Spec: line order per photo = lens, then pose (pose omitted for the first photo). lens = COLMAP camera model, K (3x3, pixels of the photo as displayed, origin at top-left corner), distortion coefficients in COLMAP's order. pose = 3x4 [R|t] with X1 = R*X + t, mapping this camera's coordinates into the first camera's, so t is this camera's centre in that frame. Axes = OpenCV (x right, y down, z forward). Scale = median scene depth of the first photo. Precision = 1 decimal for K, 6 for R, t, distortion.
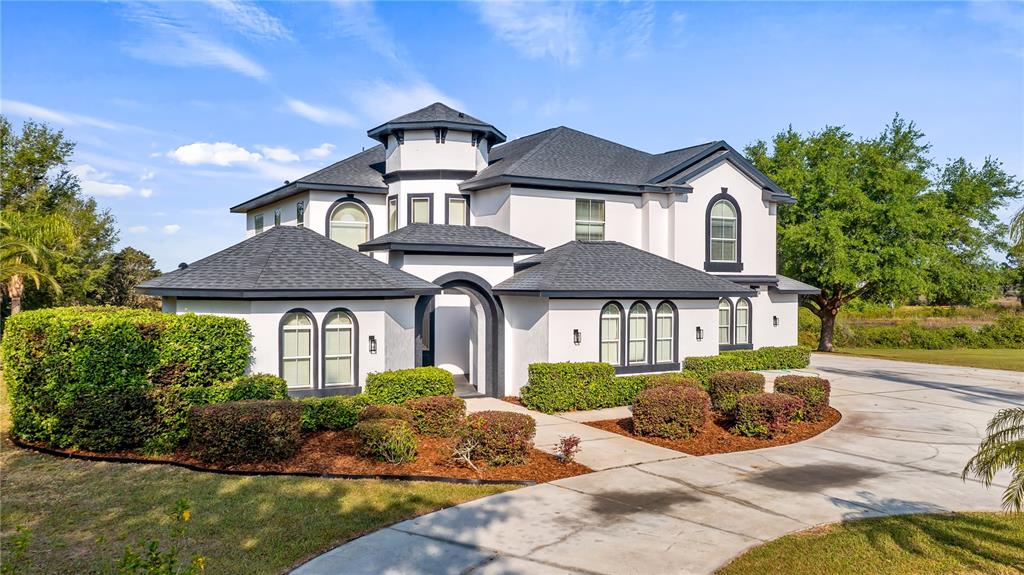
lens RADIAL K [[819.4, 0, 517.0], [0, 819.4, 296.6], [0, 0, 1]] dist [-0.013627, -0.001724]
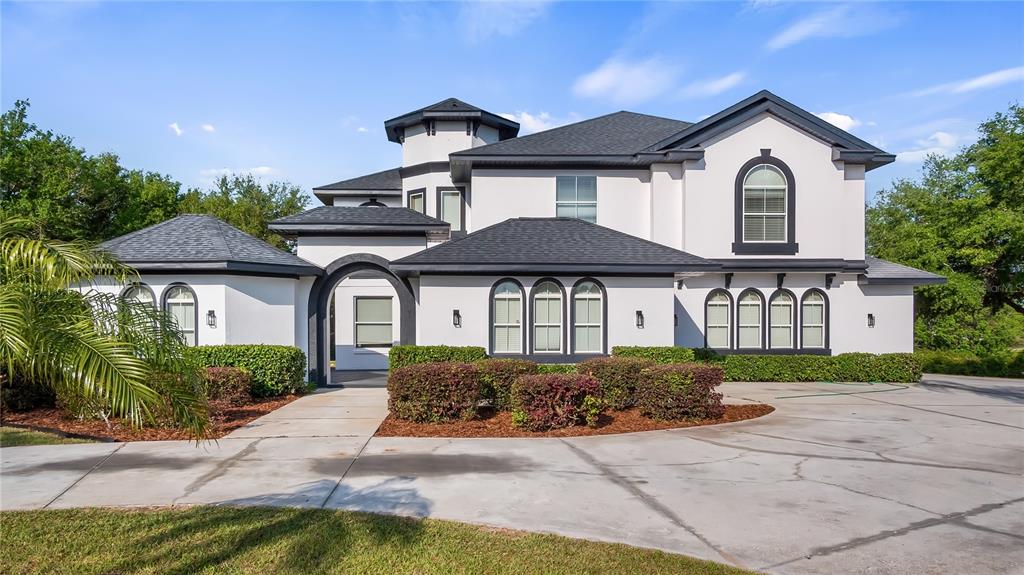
lens RADIAL K [[731.9, 0, 471.5], [0, 731.9, 344.1], [0, 0, 1]] dist [0.002202, 0.008217]
pose [[0.875972, 0.004131, -0.482344, 0.374583], [-0.002480, 0.999989, 0.004061, 0.059258], [0.482355, -0.002362, 0.875973, 0.254823]]
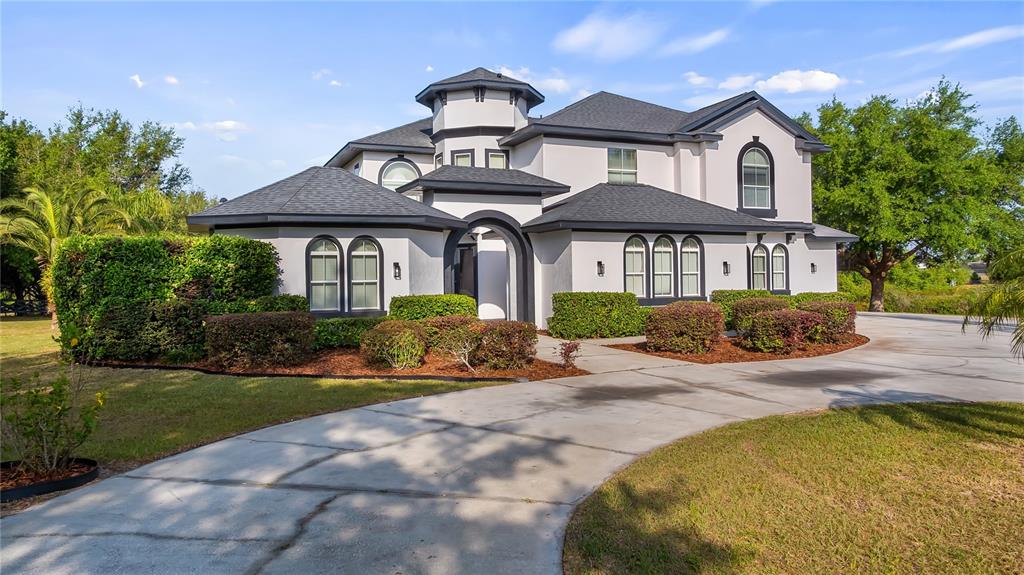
lens RADIAL K [[731.9, 0, 517.4], [0, 731.9, 276.9], [0, 0, 1]] dist [0.002202, 0.008217]
pose [[0.993906, -0.018875, -0.108607, 0.055411], [0.017085, 0.999703, -0.017386, 0.059557], [0.108903, 0.015425, 0.993933, 0.057291]]
